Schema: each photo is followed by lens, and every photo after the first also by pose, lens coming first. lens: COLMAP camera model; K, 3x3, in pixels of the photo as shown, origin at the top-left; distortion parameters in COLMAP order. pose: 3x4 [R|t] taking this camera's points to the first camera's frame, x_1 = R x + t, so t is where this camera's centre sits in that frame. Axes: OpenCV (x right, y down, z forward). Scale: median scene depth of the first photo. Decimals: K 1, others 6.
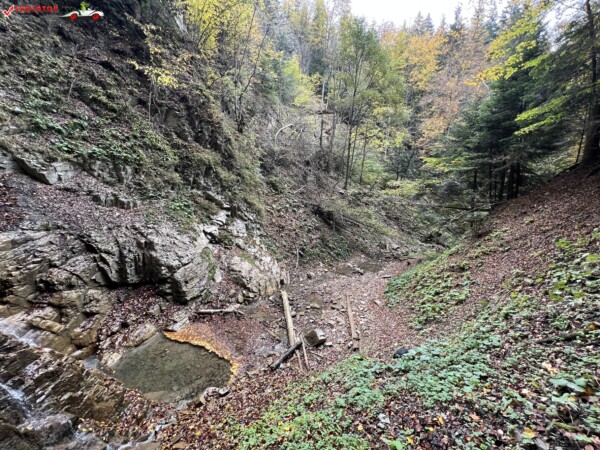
lens RADIAL K [[239.0, 0, 300.2], [0, 239.0, 226.0], [0, 0, 1]] dist [0.000025, -0.000107]
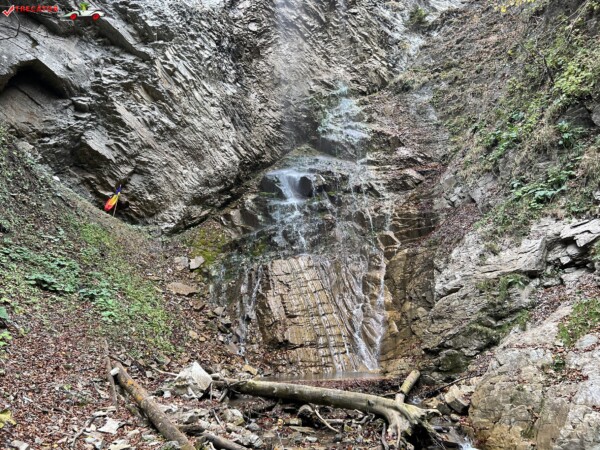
lens RADIAL K [[449.3, 0, 303.0], [0, 449.3, 225.1], [0, 0, 1]] dist [0.063121, -0.070933]
pose [[-0.751403, -0.168011, -0.638096, 0.517351], [-0.113336, 0.985531, -0.126030, 0.191166], [0.650038, -0.022380, -0.759572, 1.708079]]
